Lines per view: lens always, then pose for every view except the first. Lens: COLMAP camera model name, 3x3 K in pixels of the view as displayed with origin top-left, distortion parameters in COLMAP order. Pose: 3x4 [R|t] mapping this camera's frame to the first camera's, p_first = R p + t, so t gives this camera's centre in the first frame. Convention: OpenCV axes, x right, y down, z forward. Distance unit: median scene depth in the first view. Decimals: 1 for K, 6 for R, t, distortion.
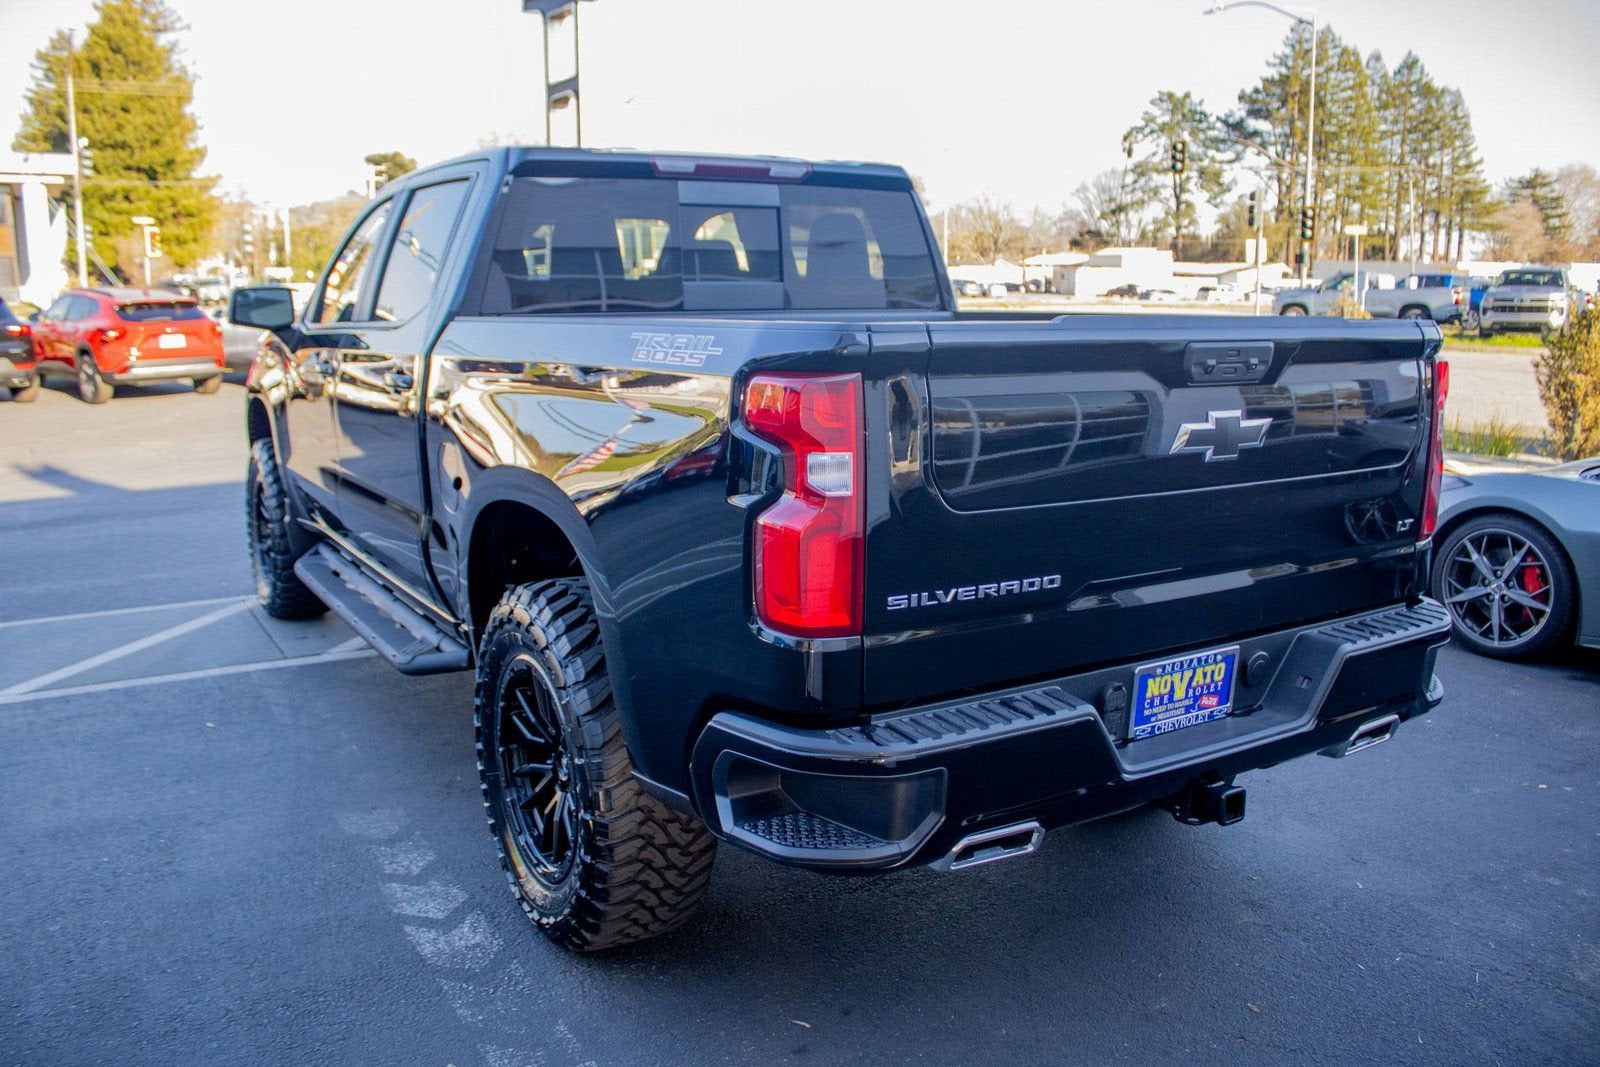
lens RADIAL K [[1335.0, 0, 800.0], [0, 1335.0, 533.5], [0, 0, 1]] dist [-0.163153, 0.147120]
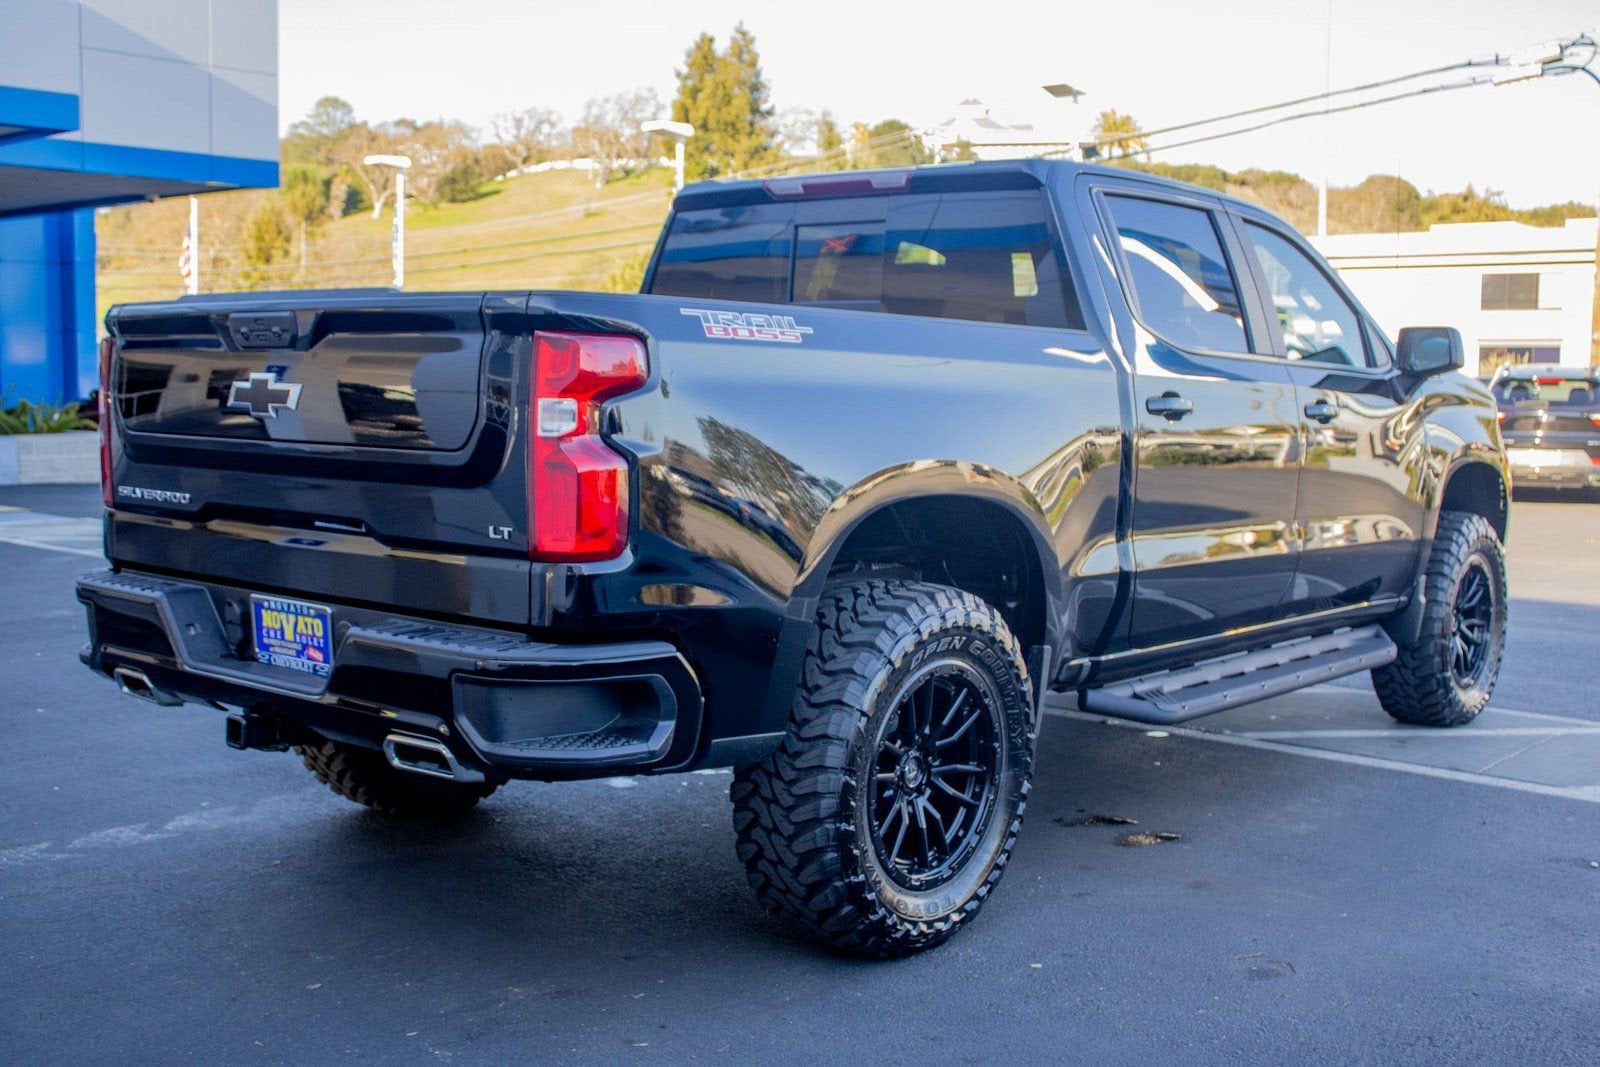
lens RADIAL K [[1745.1, 0, 767.6], [0, 1745.1, 534.1], [0, 0, 1]] dist [-0.089995, 0.032582]
pose [[0.302853, 0.089041, -0.948869, 0.905031], [-0.192519, 0.980816, 0.030592, -0.041728], [0.933390, 0.173410, 0.314185, 0.460935]]
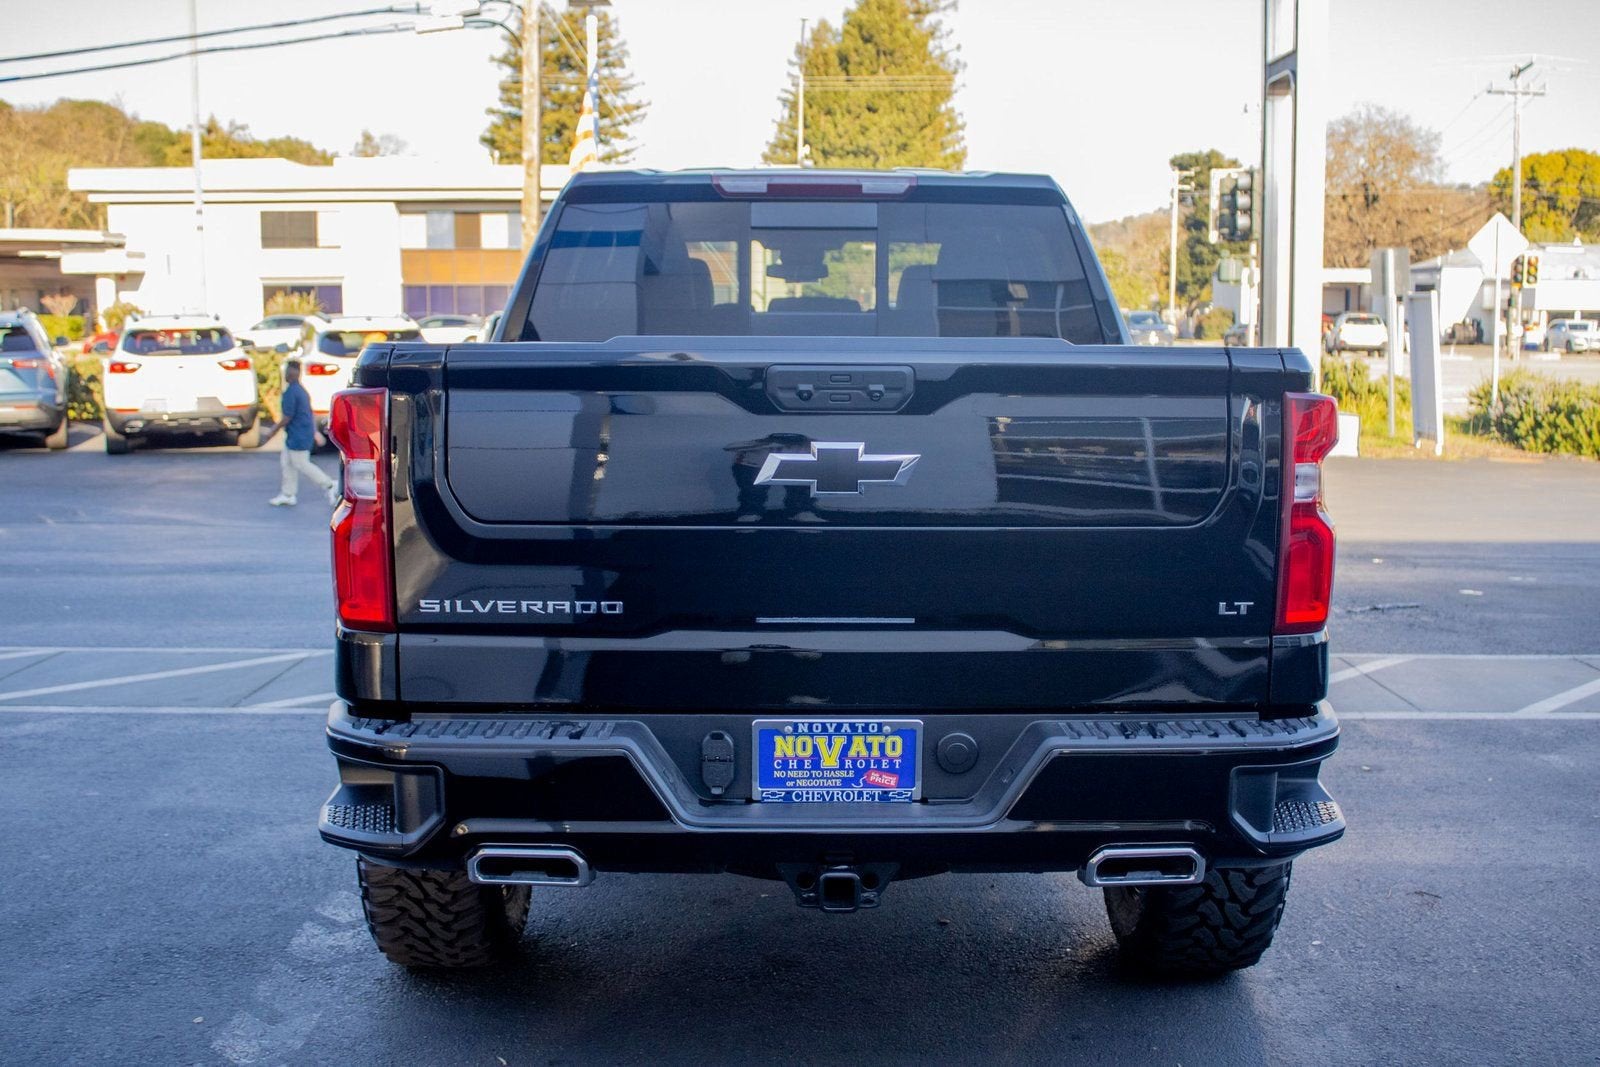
lens RADIAL K [[1814.7, 0, 800.0], [0, 1814.7, 533.5], [0, 0, 1]] dist [-0.087167, 0.071183]
pose [[0.861192, 0.059750, -0.504756, 0.448249], [-0.096844, 0.994163, -0.047548, 0.014742], [0.498969, 0.089830, 0.861952, -0.039251]]
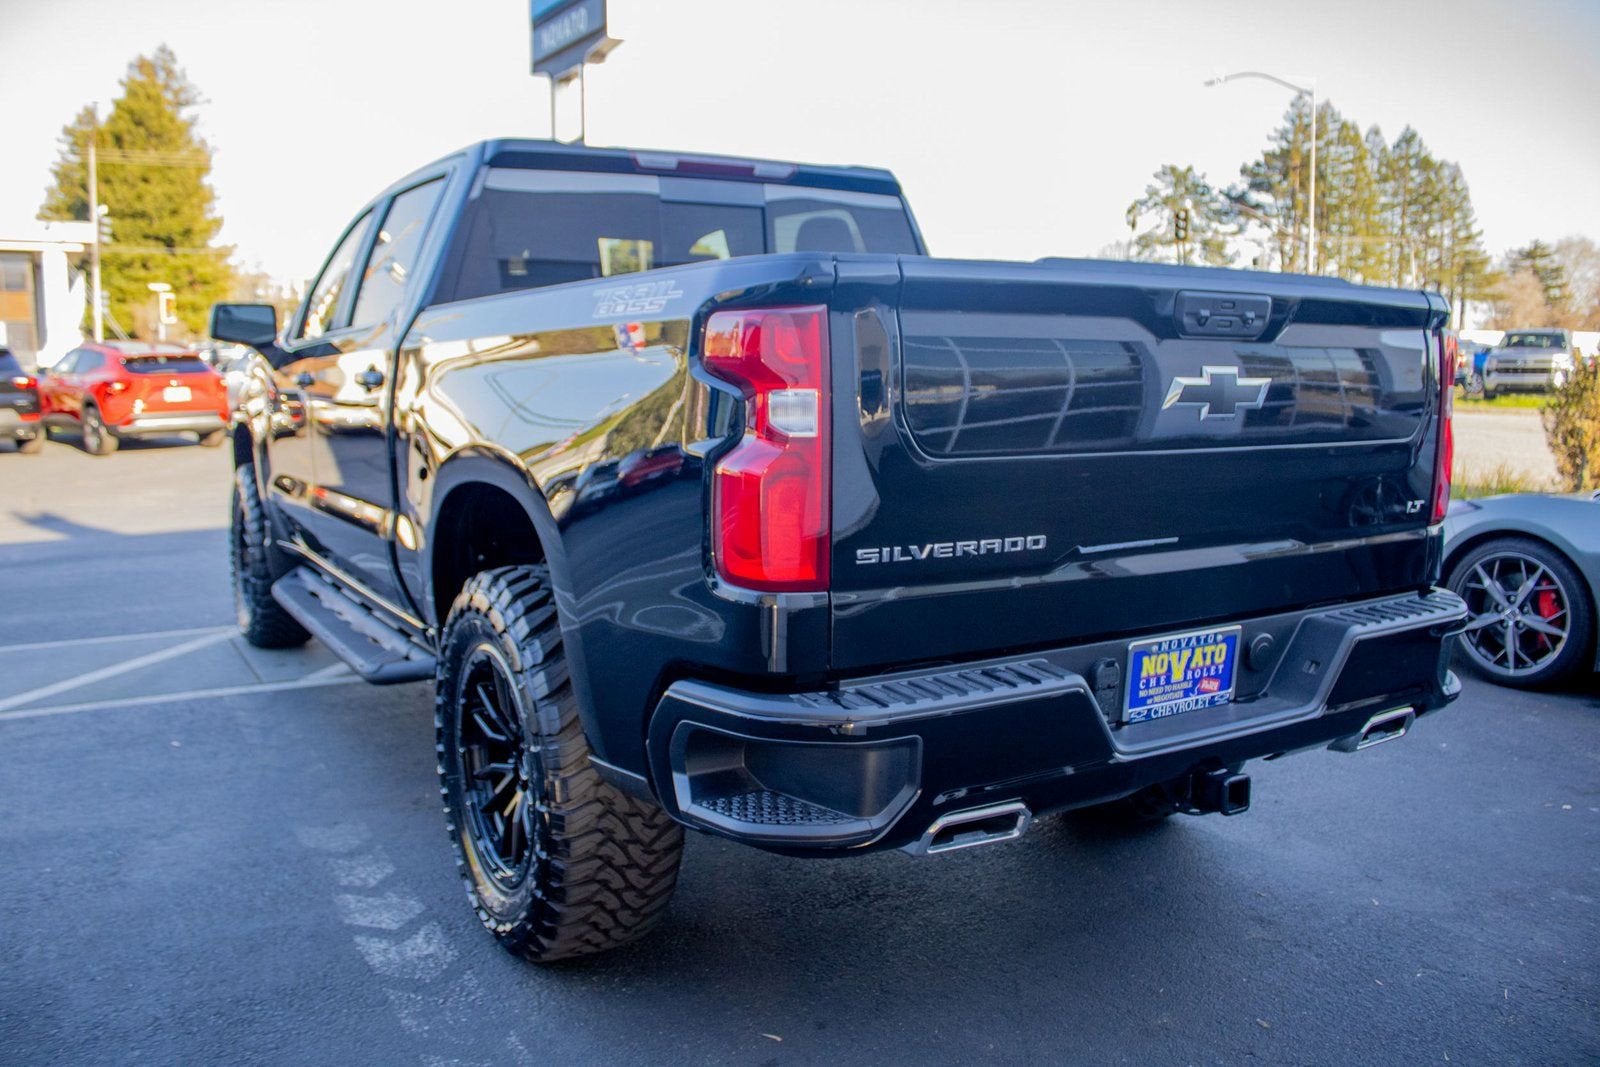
lens RADIAL K [[1330.0, 0, 796.6], [0, 1330.0, 528.8], [0, 0, 1]] dist [-0.163648, 0.144777]
pose [[0.999961, 0.001755, -0.008696, 0.013696], [-0.002247, 0.998380, -0.056850, 0.036590], [0.008582, 0.056867, 0.998345, 0.033481]]
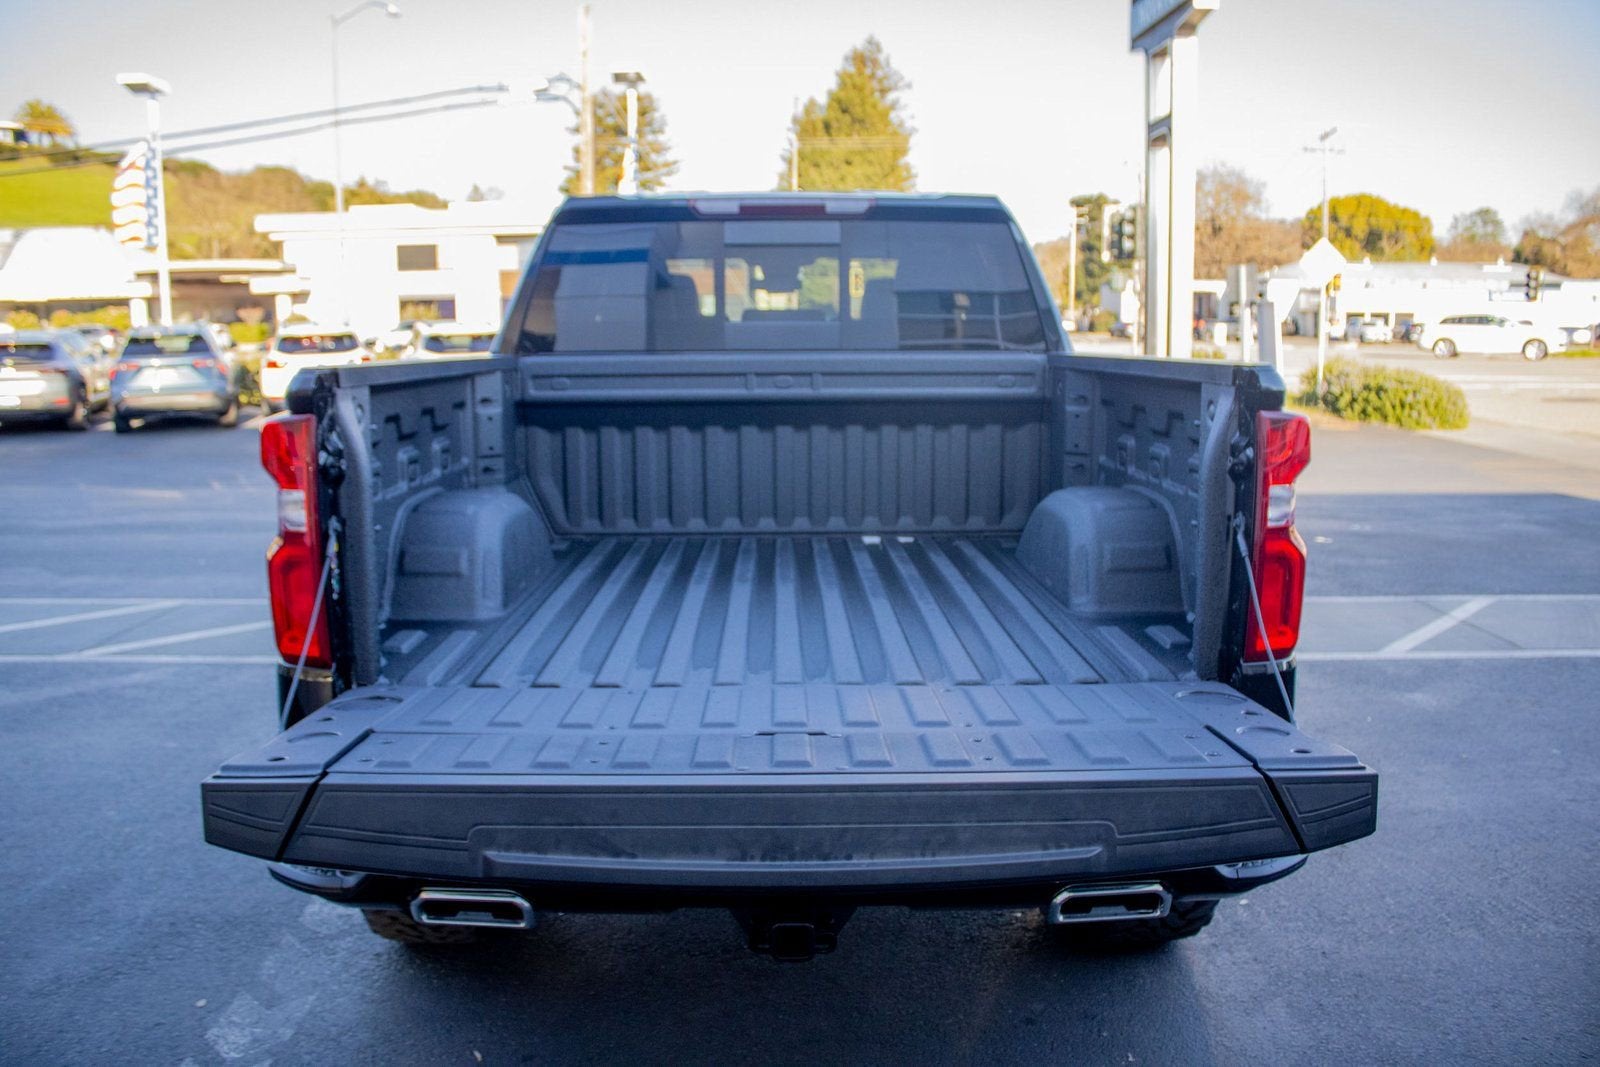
lens RADIAL K [[1330.0, 0, 796.6], [0, 1330.0, 528.8], [0, 0, 1]] dist [-0.163648, 0.144777]
pose [[0.860746, 0.073127, -0.503754, 0.365407], [-0.089374, 0.995965, -0.008133, -0.022984], [0.501127, 0.052023, 0.863809, 0.128046]]
